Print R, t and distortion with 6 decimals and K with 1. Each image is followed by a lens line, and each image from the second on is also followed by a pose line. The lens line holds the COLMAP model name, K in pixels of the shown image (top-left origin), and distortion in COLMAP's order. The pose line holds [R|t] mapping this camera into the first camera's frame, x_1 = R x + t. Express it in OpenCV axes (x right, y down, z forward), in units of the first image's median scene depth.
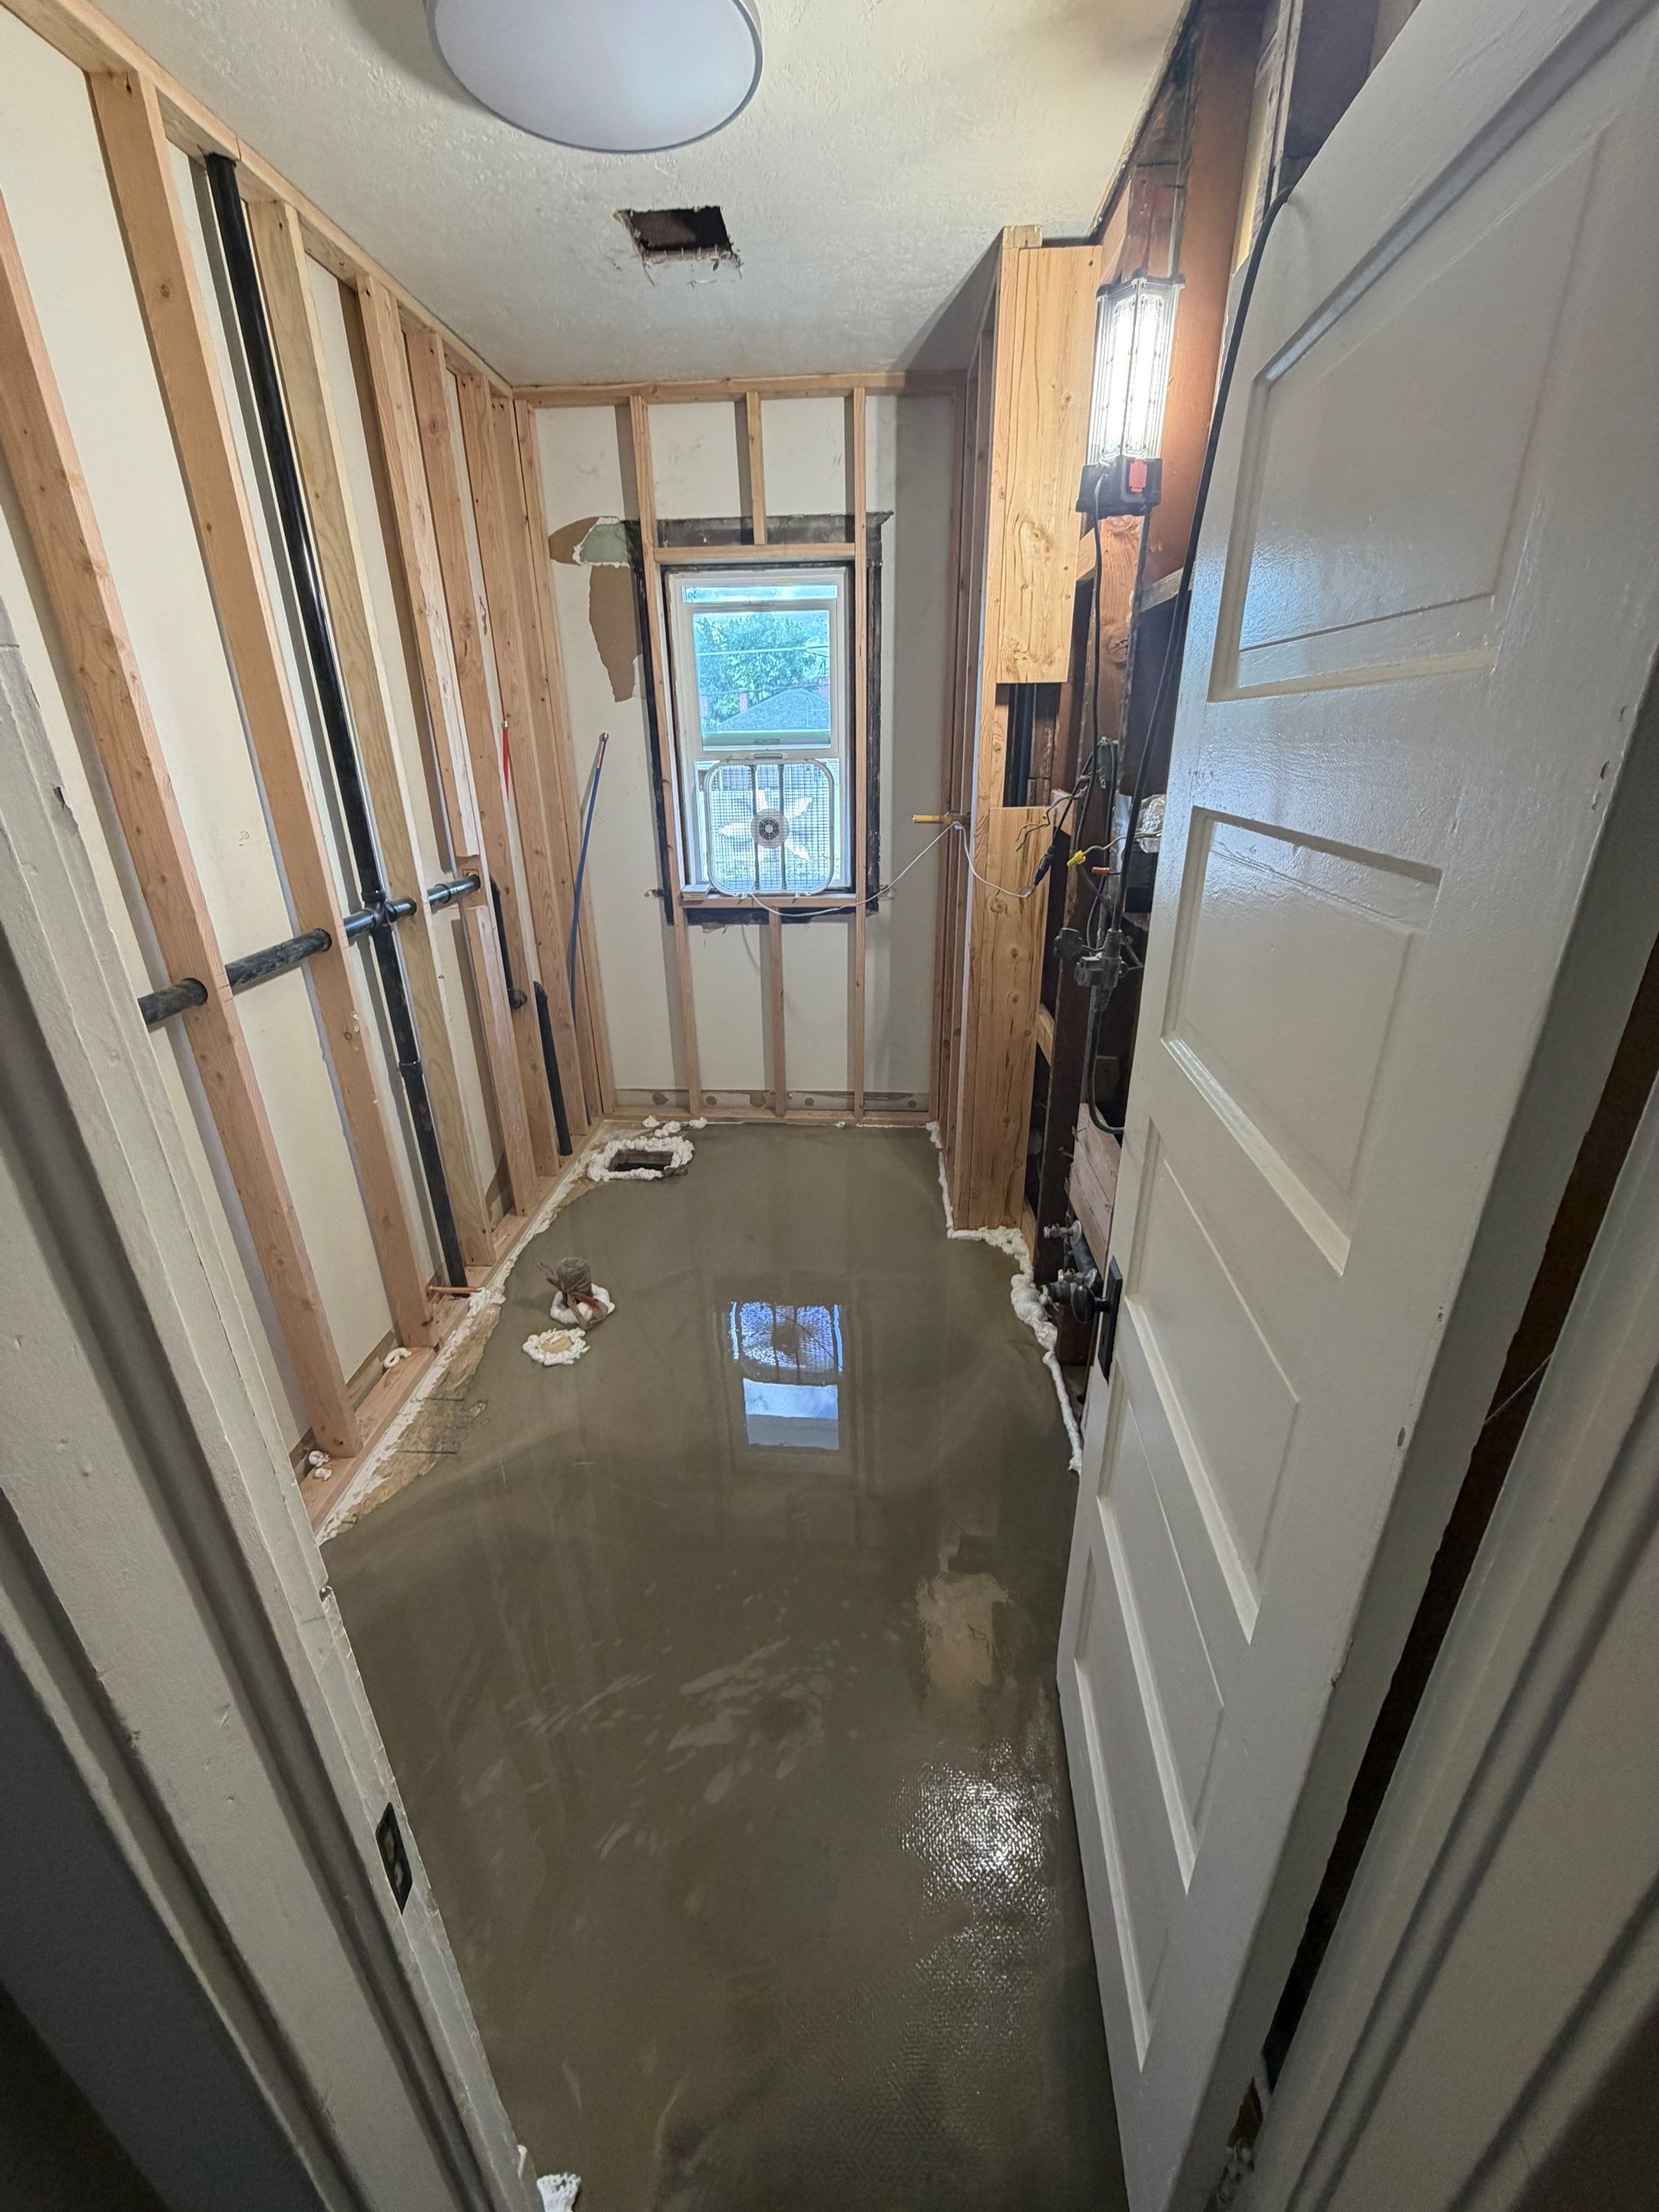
lens RADIAL K [[878.1, 0, 824.0], [0, 878.1, 1111.0], [0, 0, 1]] dist [-0.002508, -0.000252]
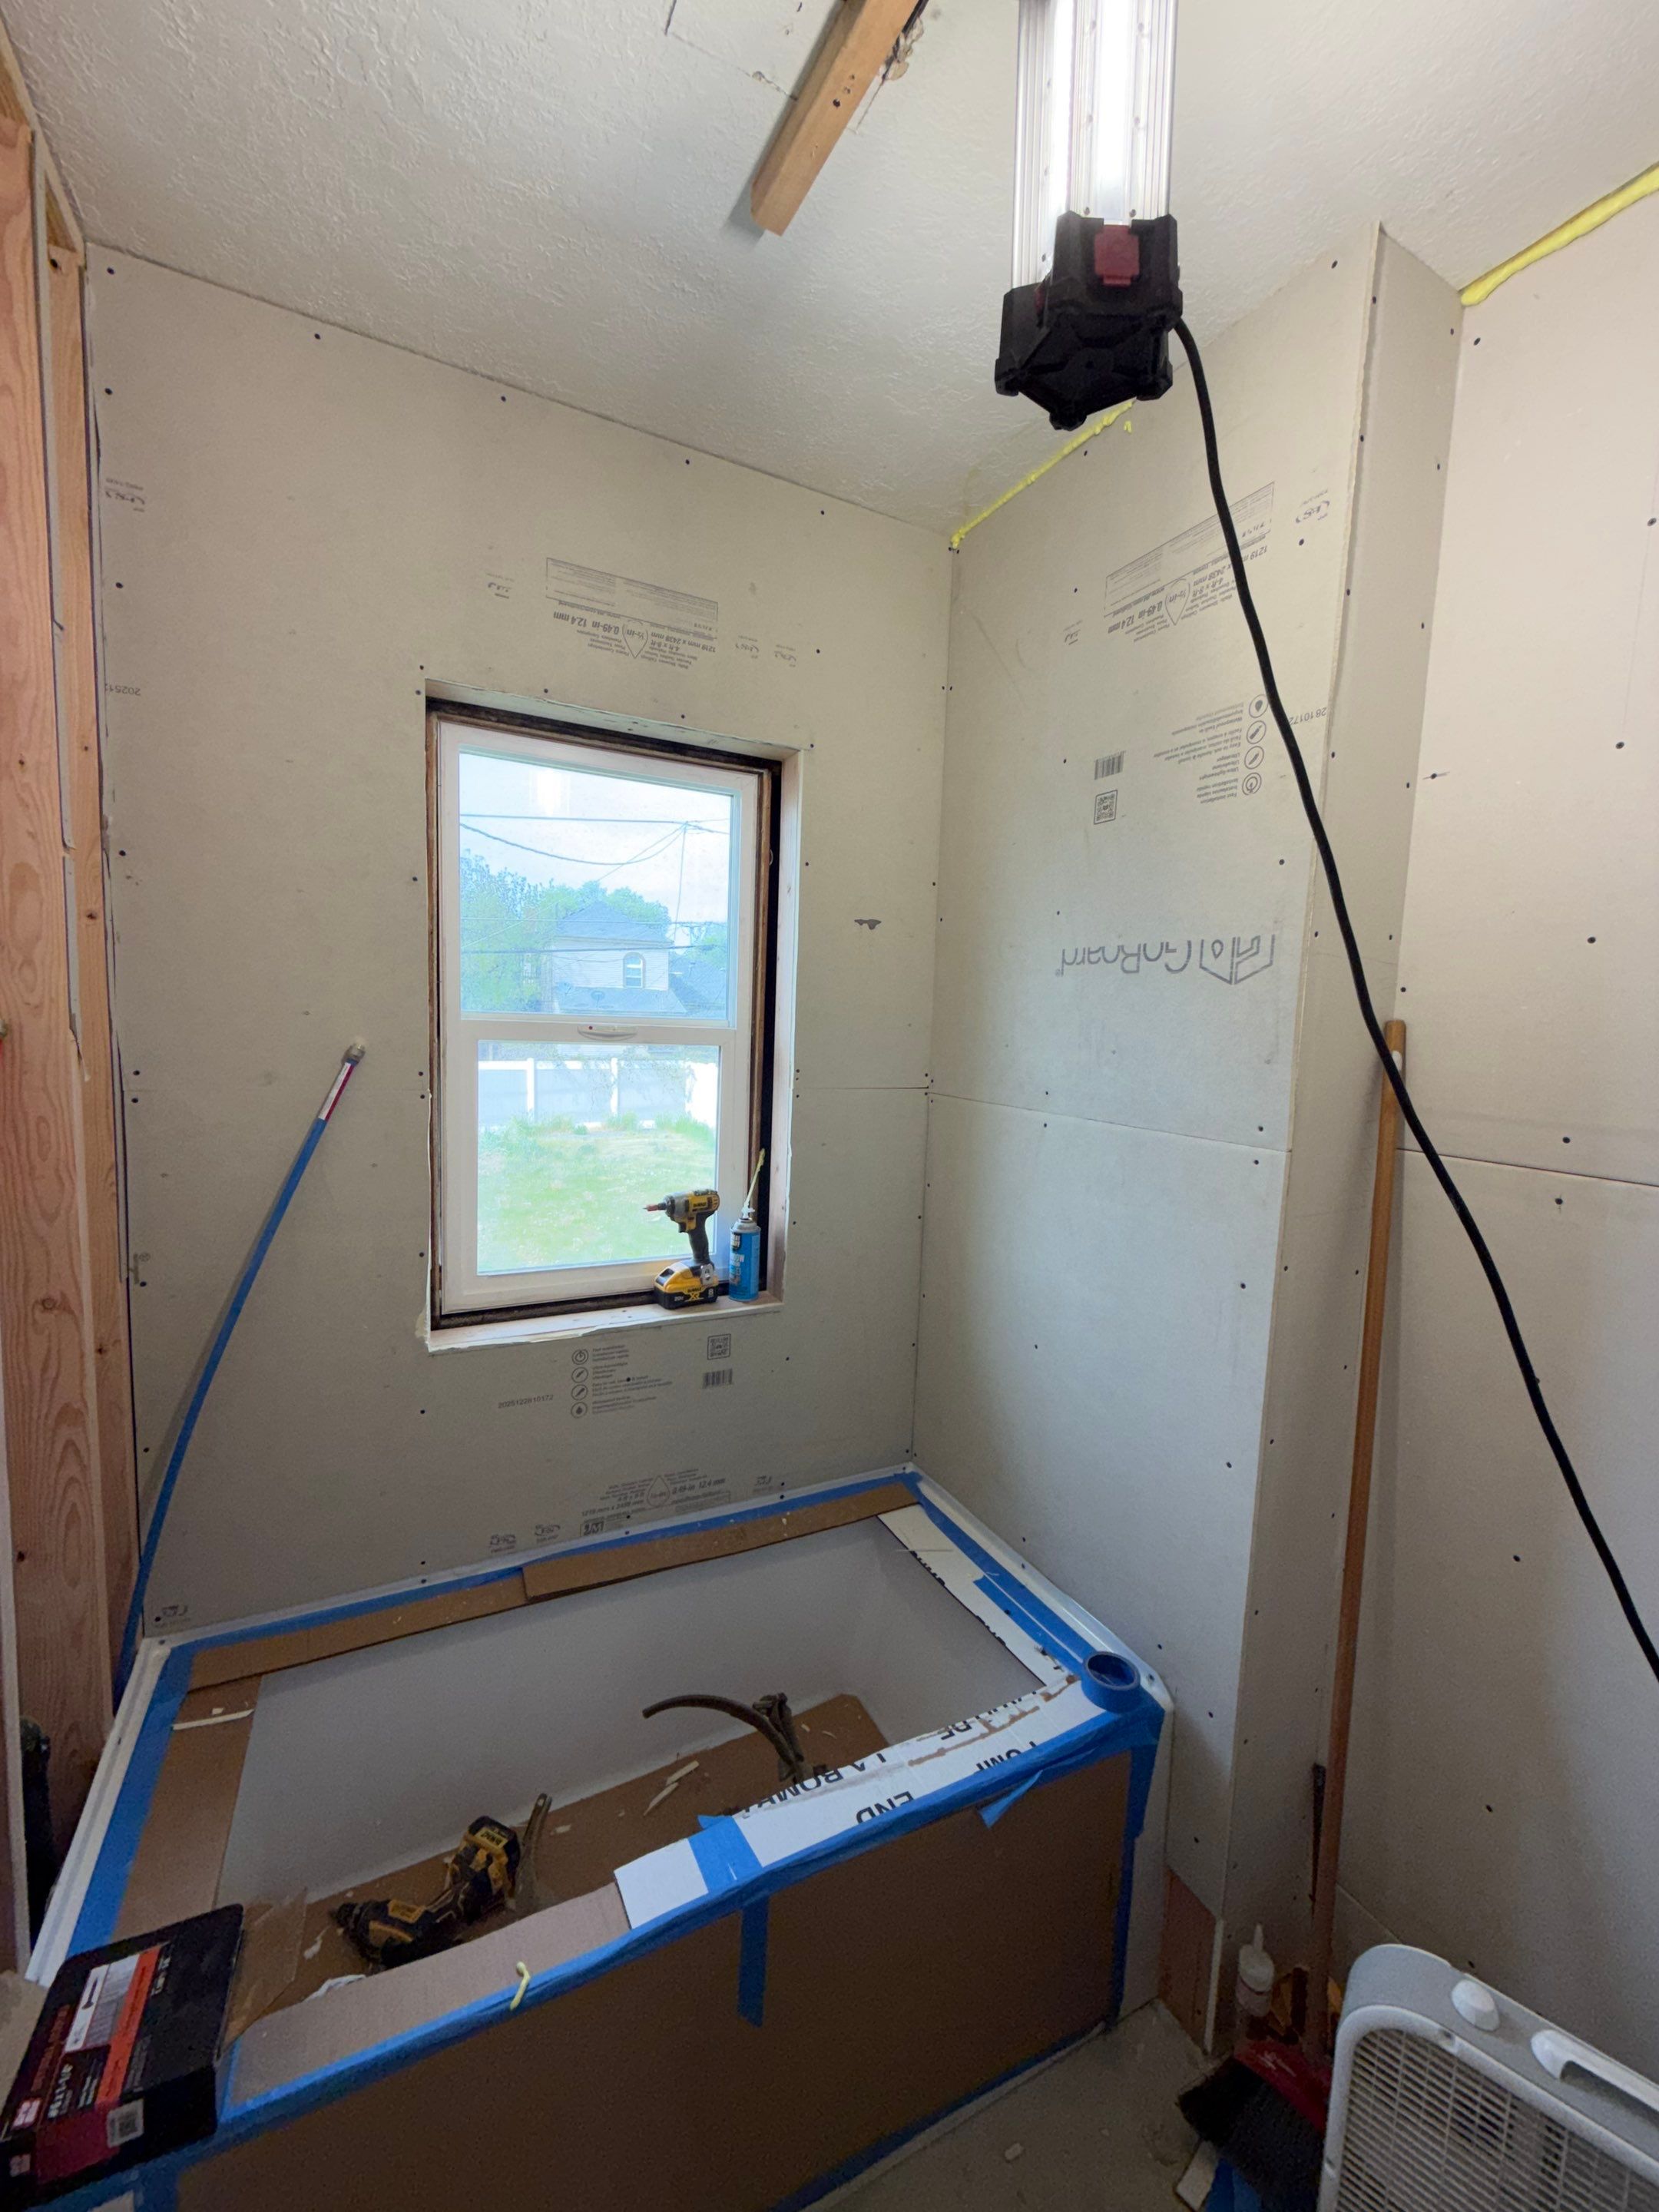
lens RADIAL K [[878.1, 0, 833.7], [0, 878.1, 1103.1], [0, 0, 1]] dist [-0.002508, -0.000252]
pose [[0.860603, -0.001386, 0.509275, -0.321879], [0.152569, 0.954769, -0.255222, -0.321875], [-0.485887, 0.297344, 0.821889, 0.732957]]
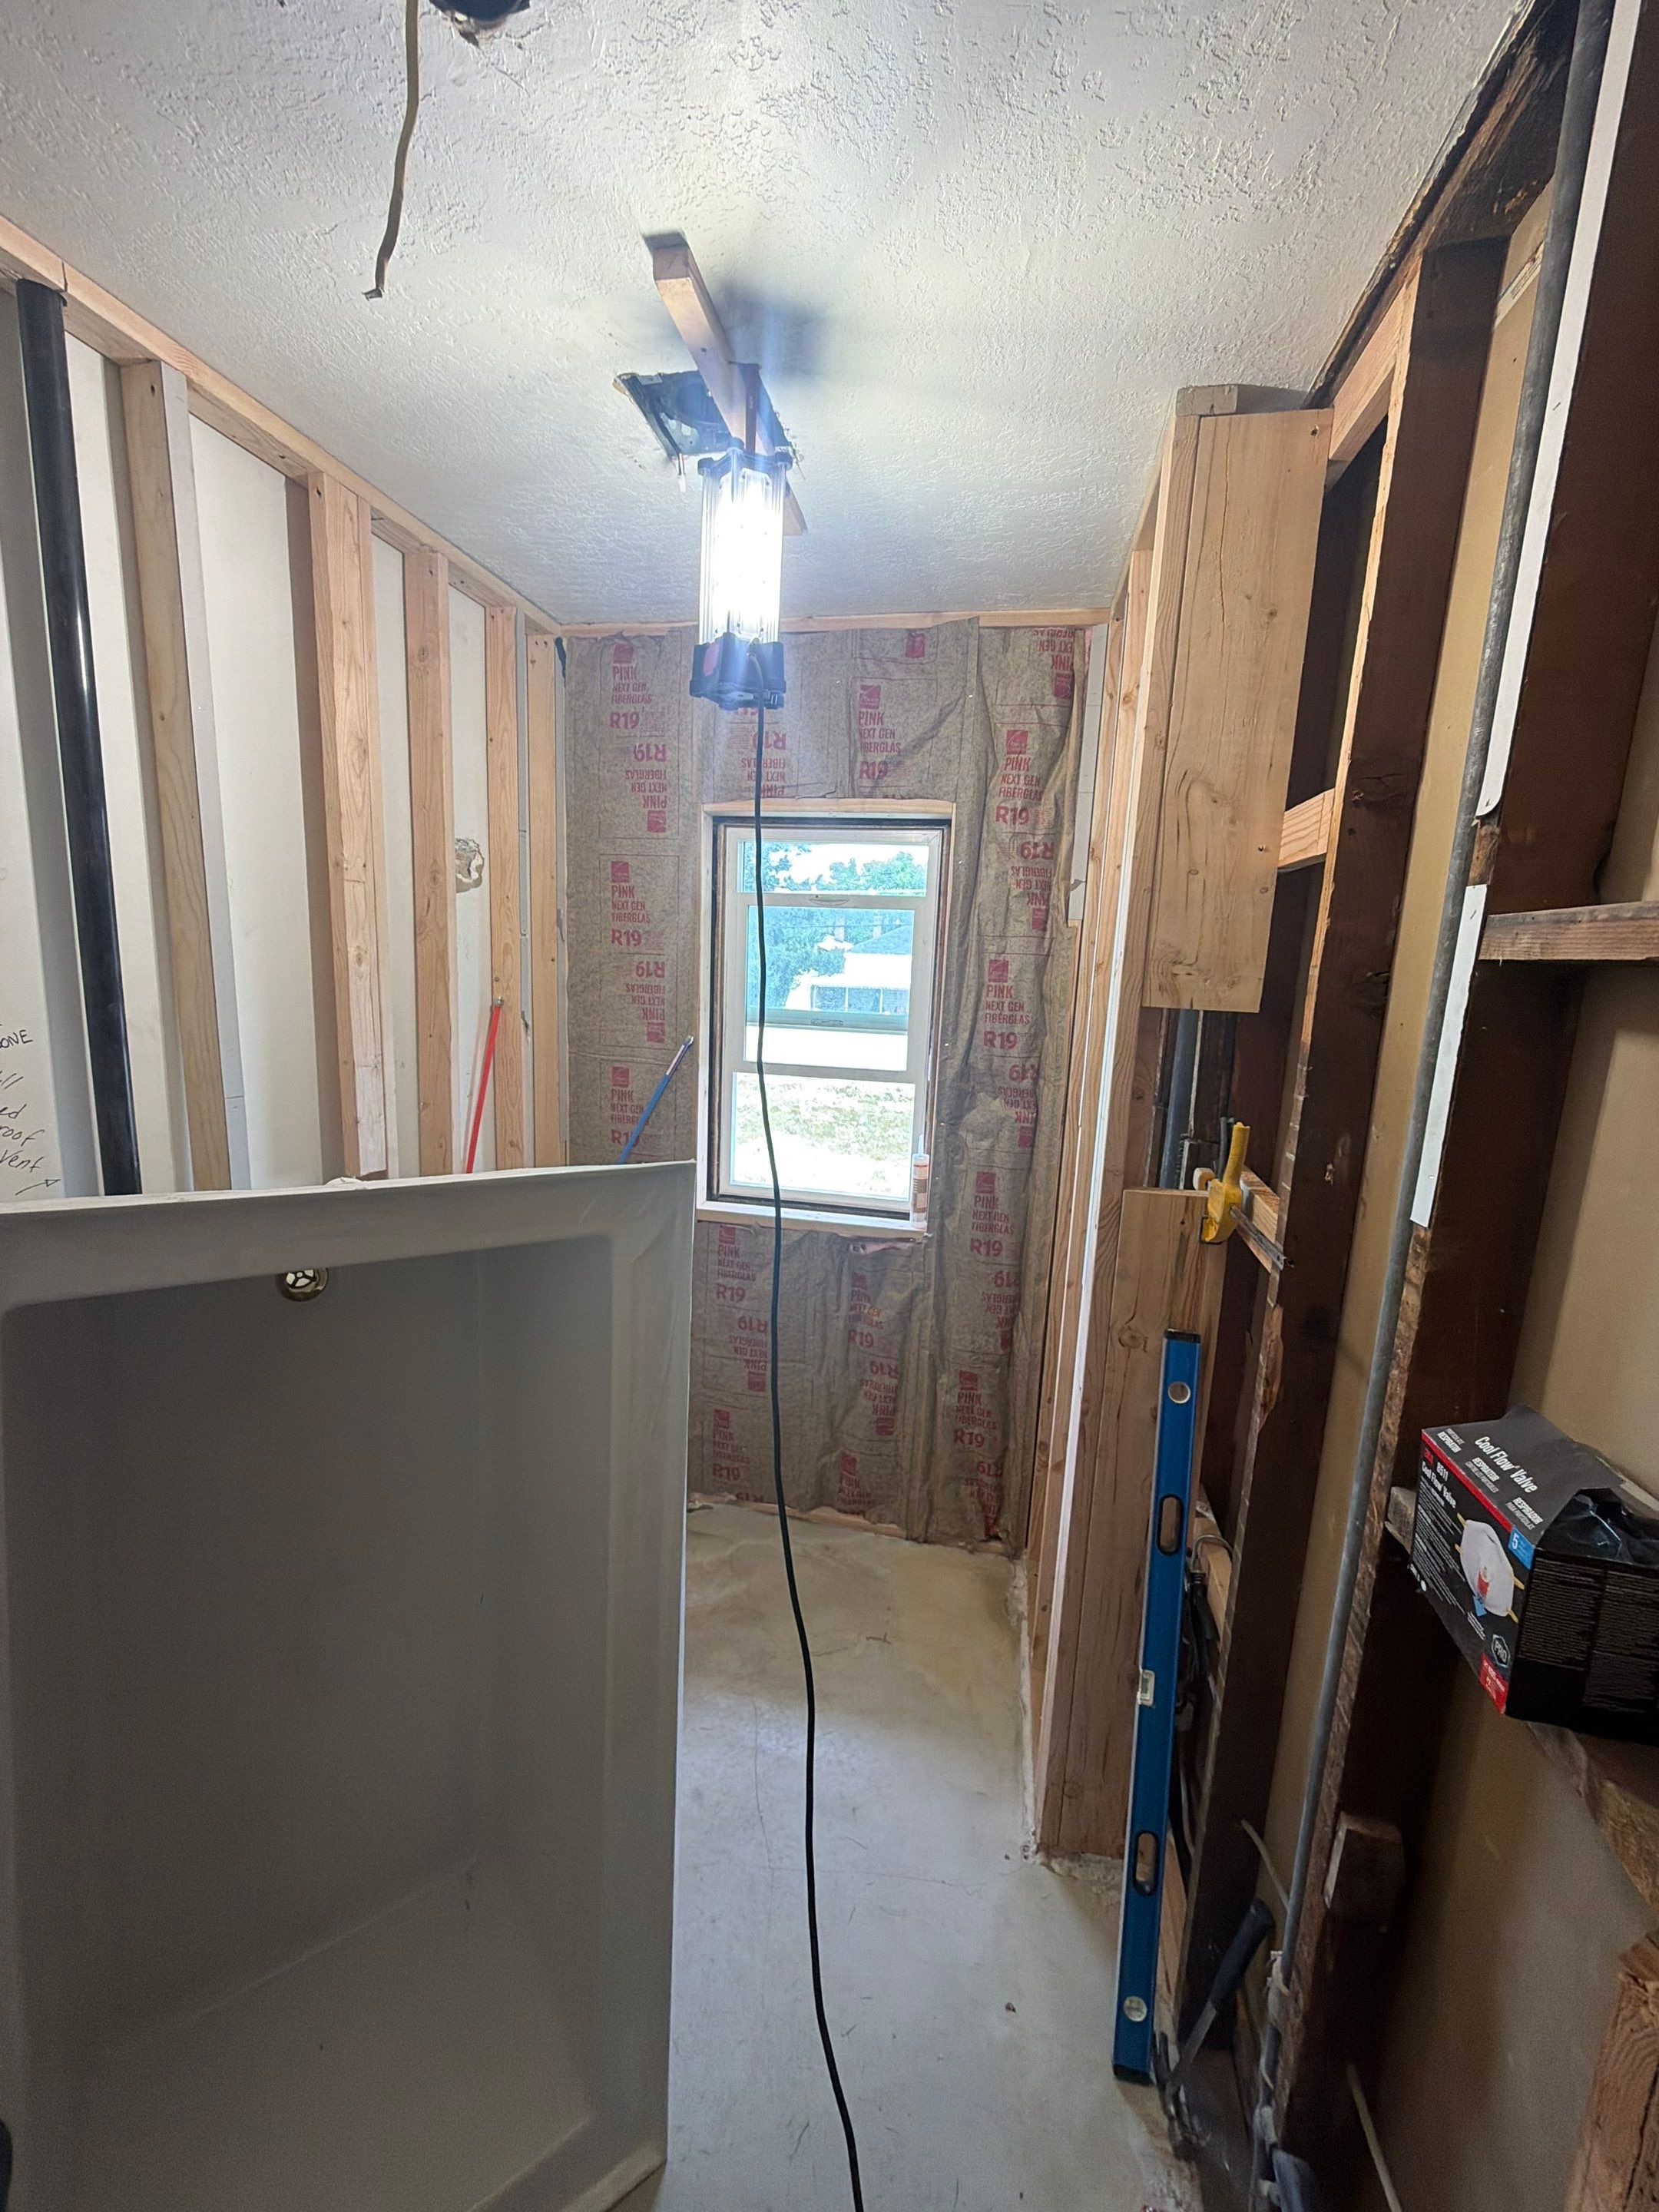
lens RADIAL K [[878.1, 0, 827.4], [0, 878.1, 1104.6], [0, 0, 1]] dist [-0.002508, -0.000252]
pose [[0.987760, 0.079751, -0.134054, 0.063779], [-0.108839, 0.968009, -0.226079, -0.253106], [0.111736, 0.237902, 0.964841, 0.384468]]
